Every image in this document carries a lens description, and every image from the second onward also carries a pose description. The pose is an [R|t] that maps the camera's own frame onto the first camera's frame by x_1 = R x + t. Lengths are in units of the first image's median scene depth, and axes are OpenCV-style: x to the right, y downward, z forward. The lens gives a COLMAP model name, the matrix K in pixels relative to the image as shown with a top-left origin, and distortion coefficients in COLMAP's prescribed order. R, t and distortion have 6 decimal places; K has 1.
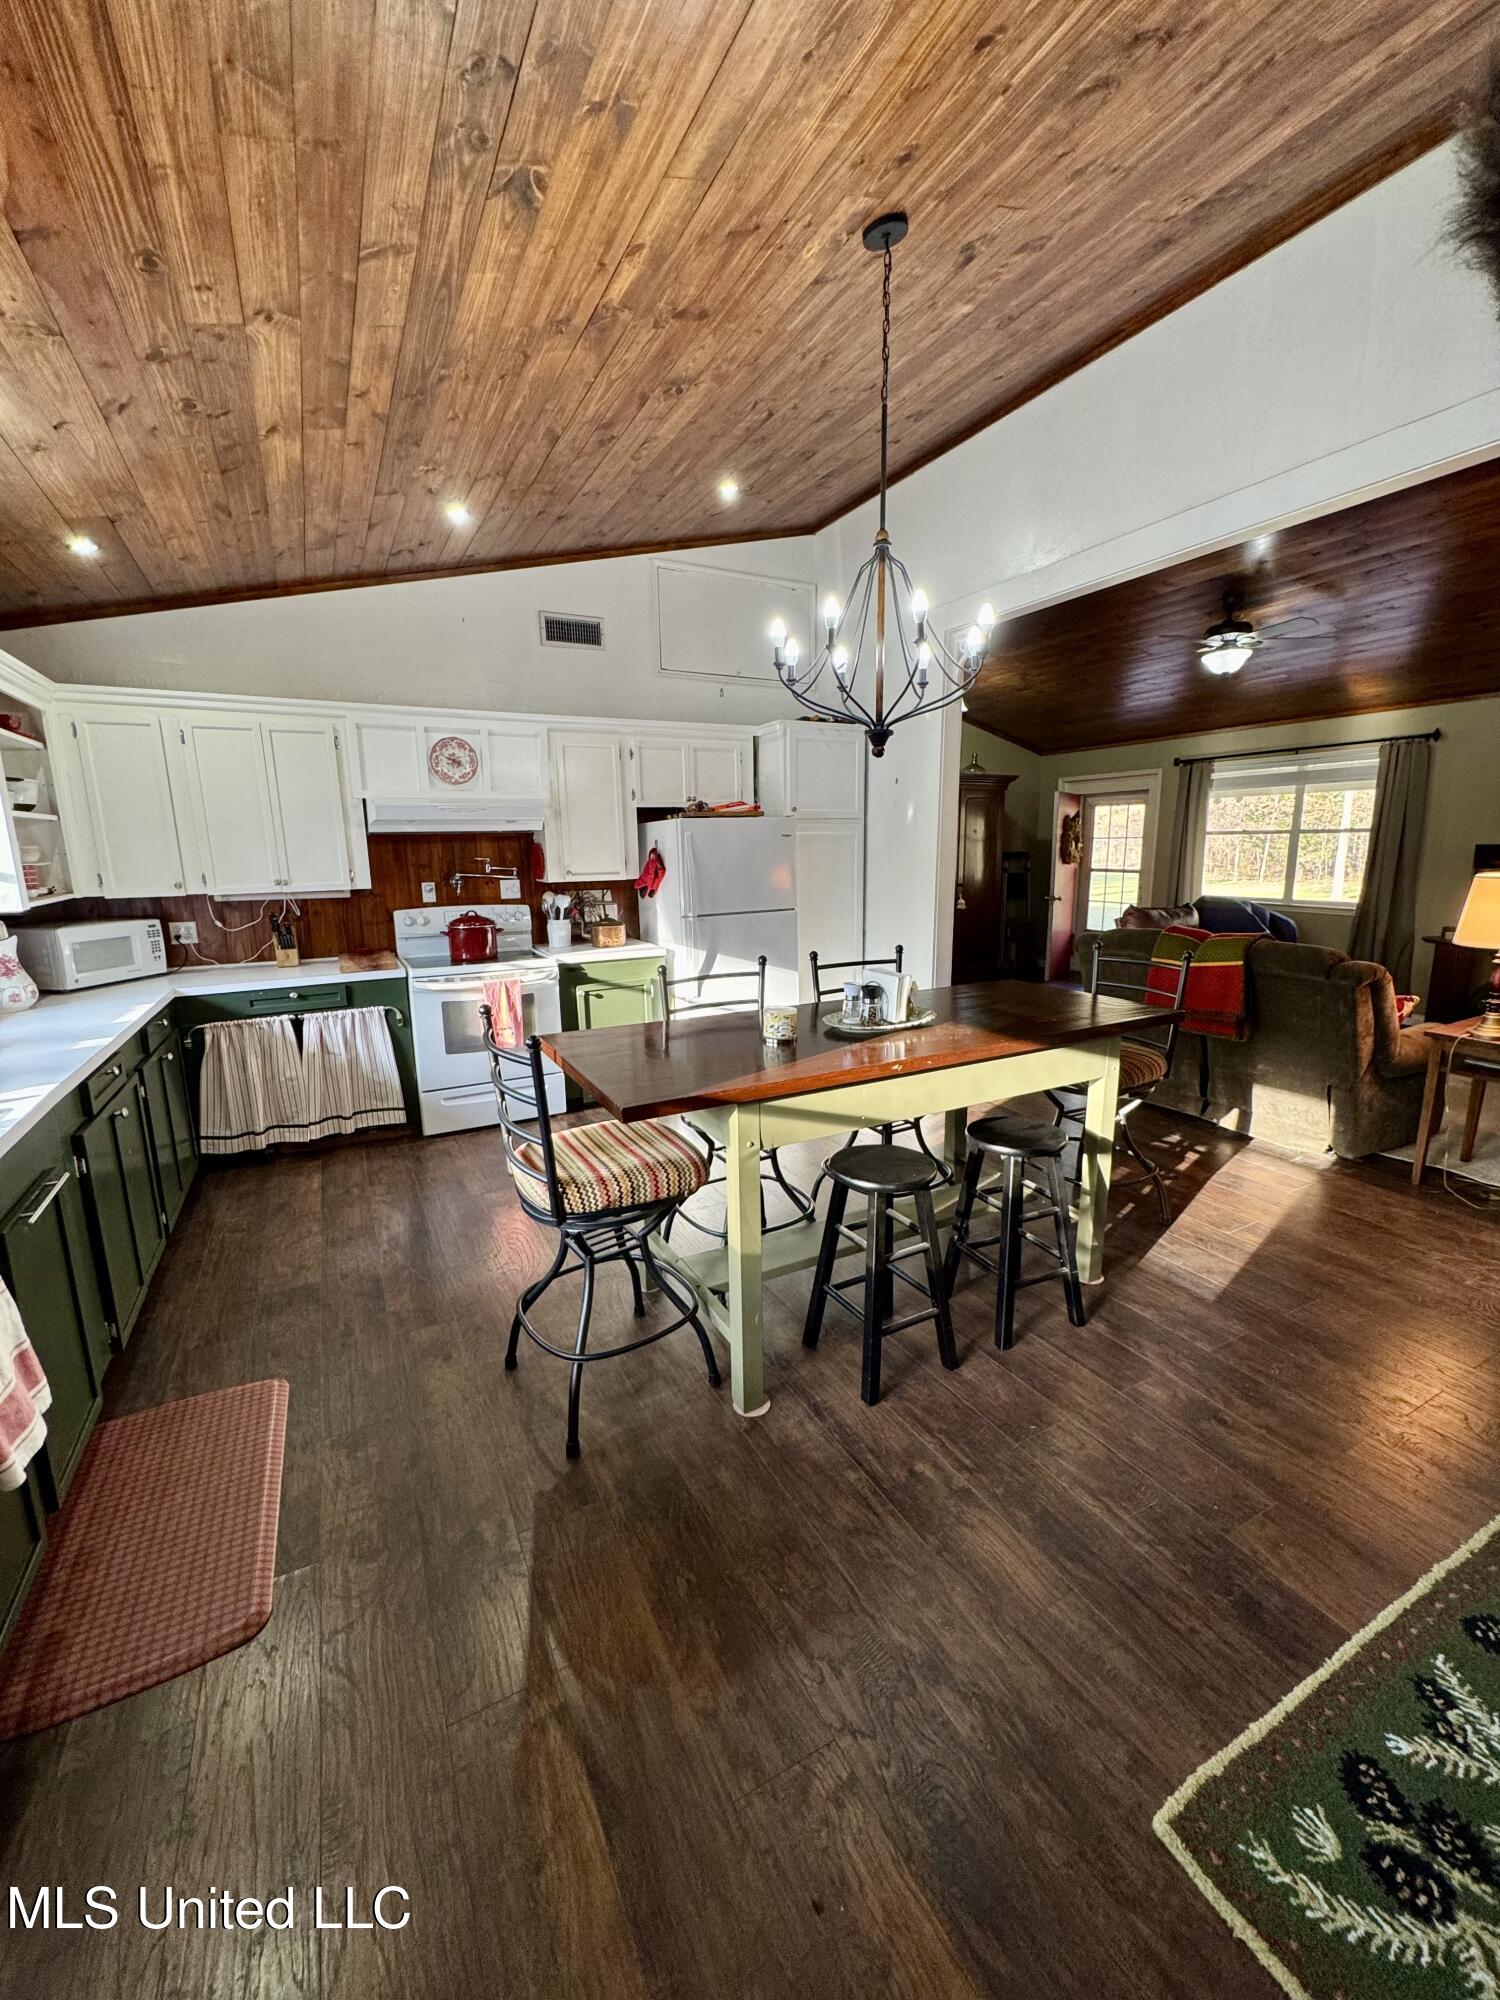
lens RADIAL K [[795.3, 0, 750.0], [0, 795.3, 1000.0], [0, 0, 1]] dist [-0.000976, -0.000040]
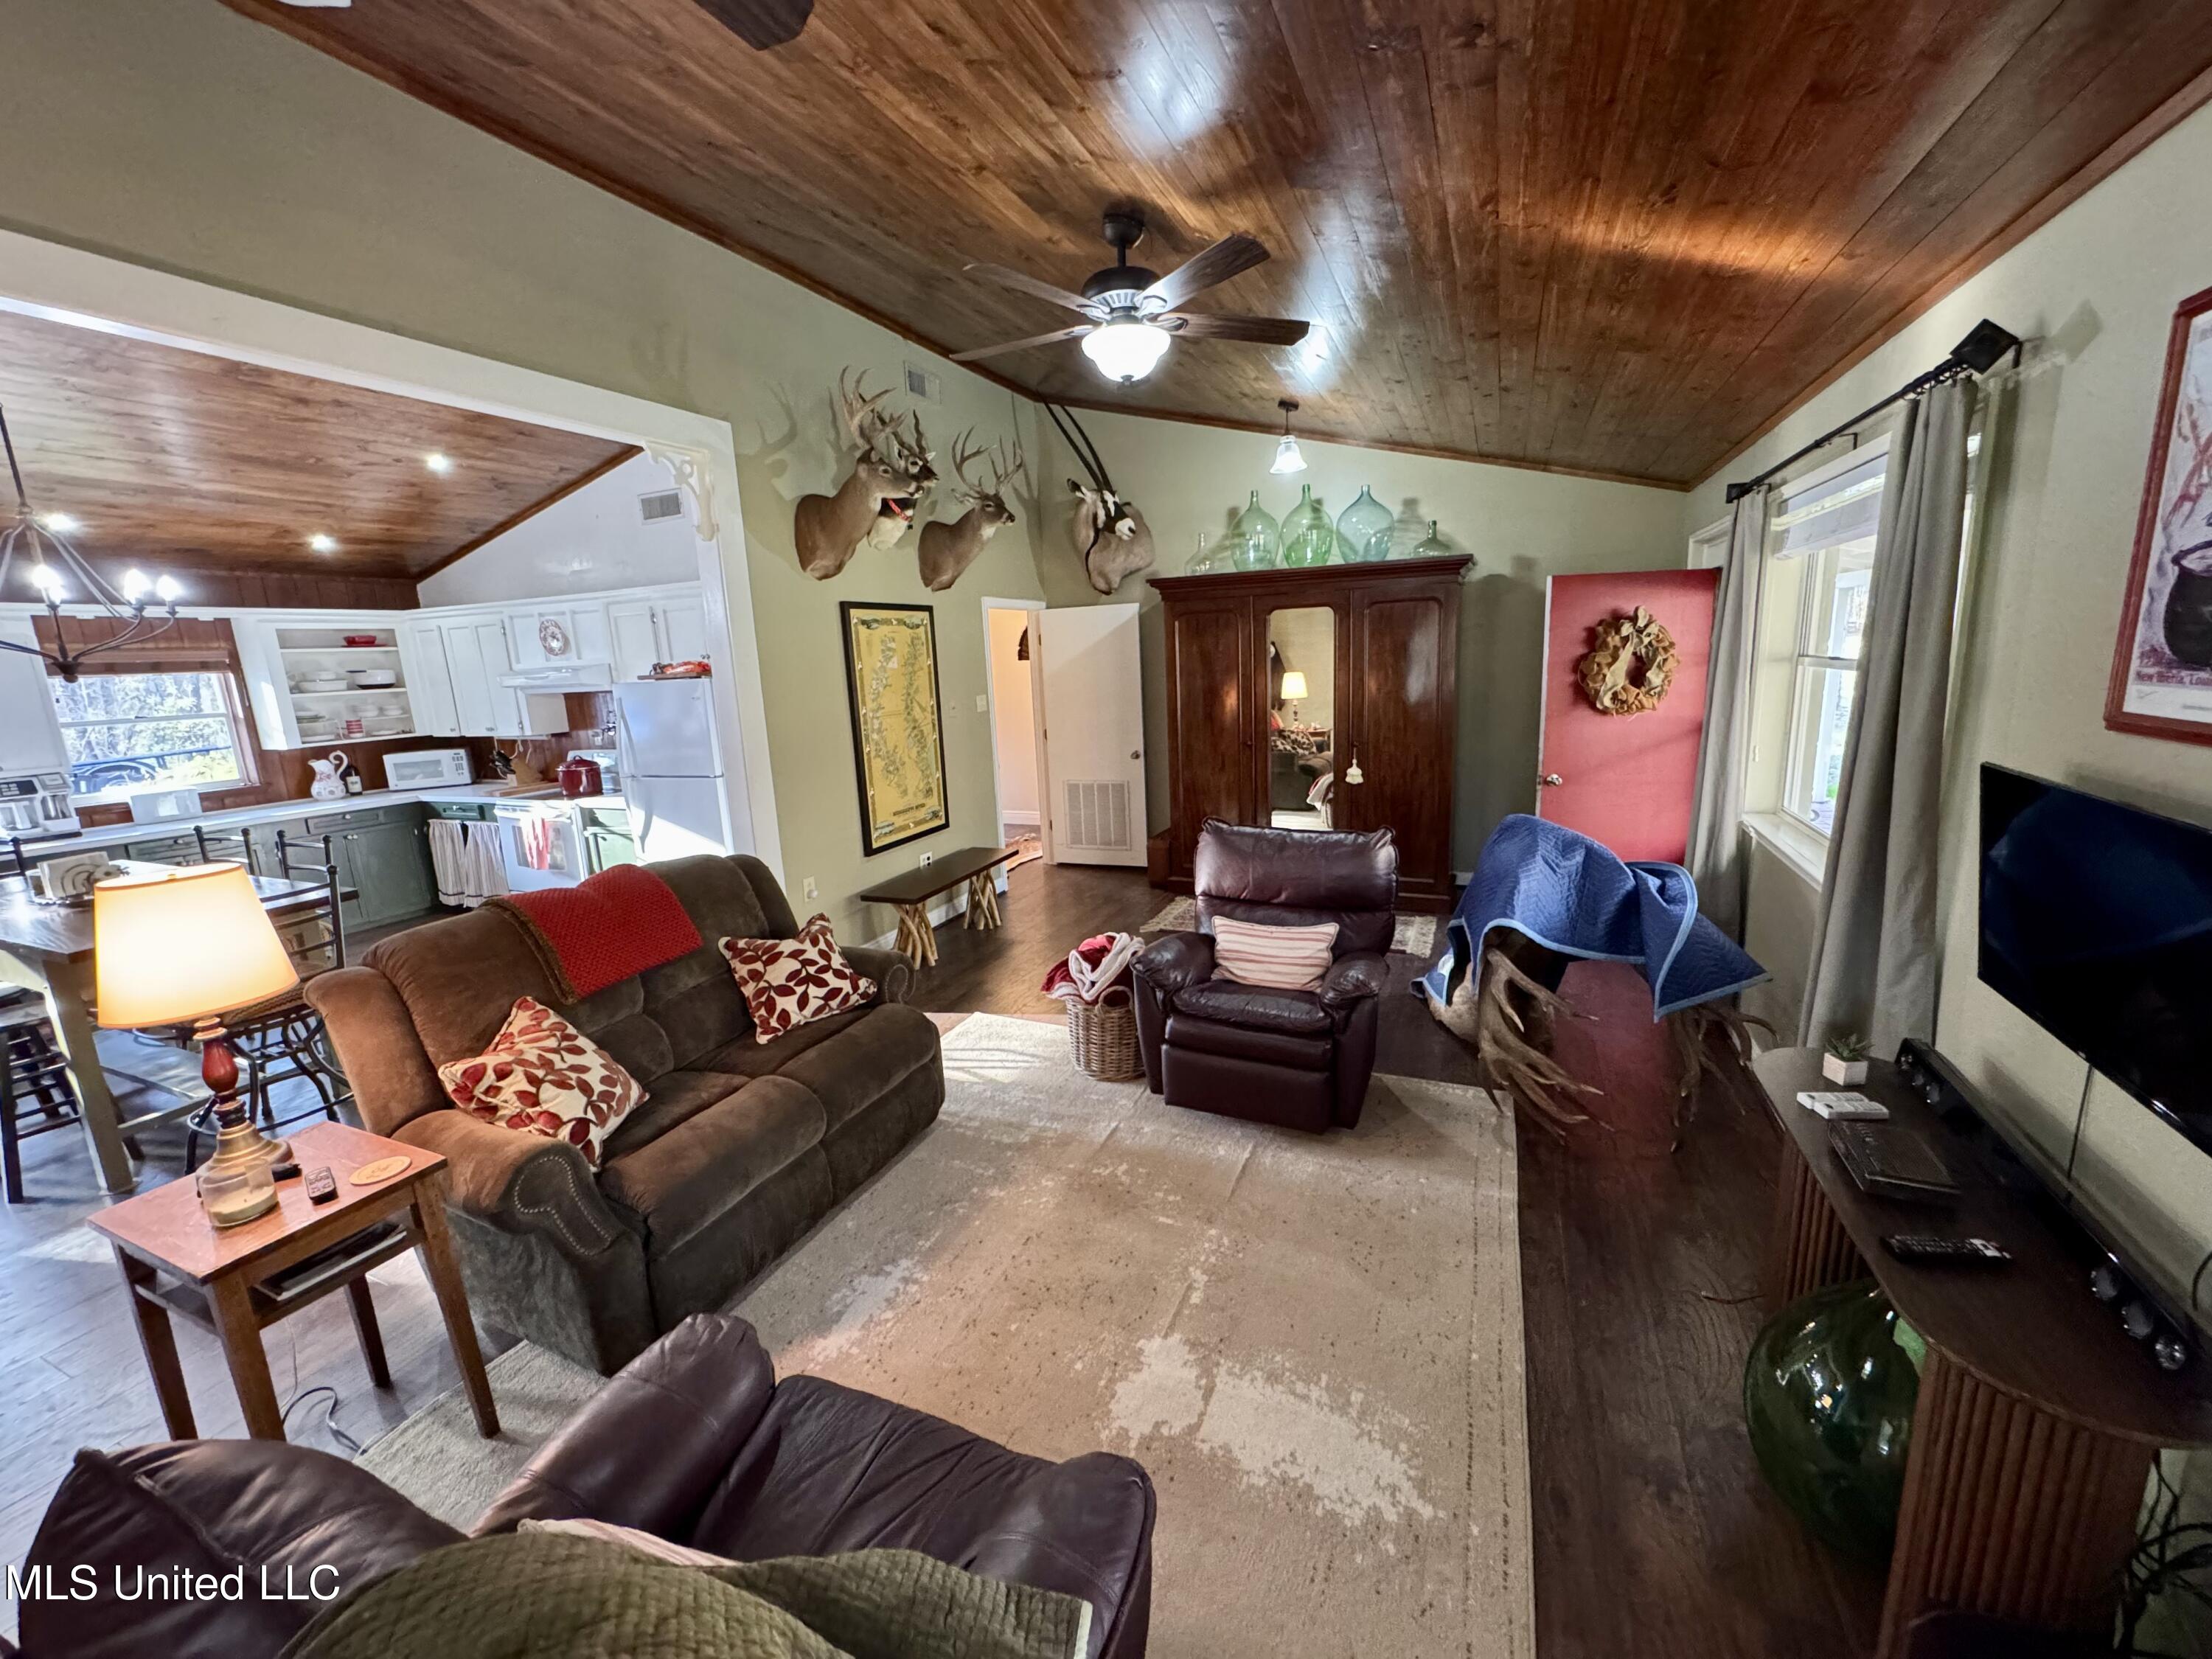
lens RADIAL K [[879.6, 0, 1106.0], [0, 879.6, 829.5], [0, 0, 1]] dist [-0.000976, -0.000040]
pose [[0.621082, 0.139239, -0.771278, 1.058850], [-0.117368, 0.989519, 0.084126, -0.179817], [0.774908, 0.038275, 0.630914, 0.664510]]
